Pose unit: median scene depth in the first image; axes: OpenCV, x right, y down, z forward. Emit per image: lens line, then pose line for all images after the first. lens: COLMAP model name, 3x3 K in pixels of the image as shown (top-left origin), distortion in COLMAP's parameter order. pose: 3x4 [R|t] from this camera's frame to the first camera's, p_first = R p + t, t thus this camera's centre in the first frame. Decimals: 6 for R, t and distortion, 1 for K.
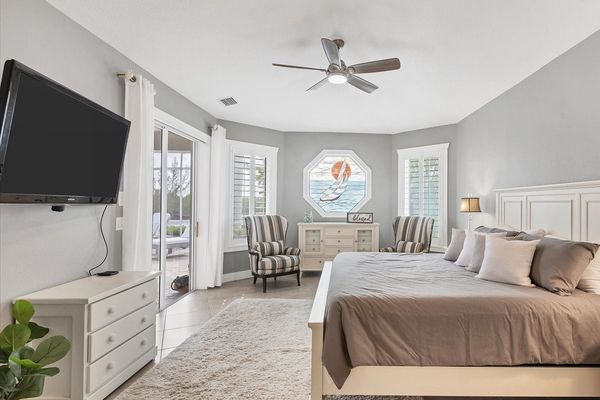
lens RADIAL K [[461.7, 0, 300.0], [0, 461.7, 200.0], [0, 0, 1]] dist [0.004033, 0.006664]
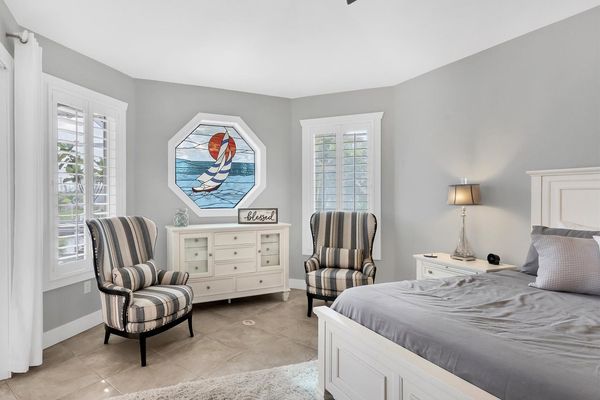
lens RADIAL K [[461.7, 0, 300.0], [0, 461.7, 200.0], [0, 0, 1]] dist [0.004033, 0.006664]
pose [[0.888039, -0.014951, 0.459526, -0.132067], [0.007180, 0.999800, 0.018653, 0.002934], [-0.459713, -0.013265, 0.887969, 0.380308]]
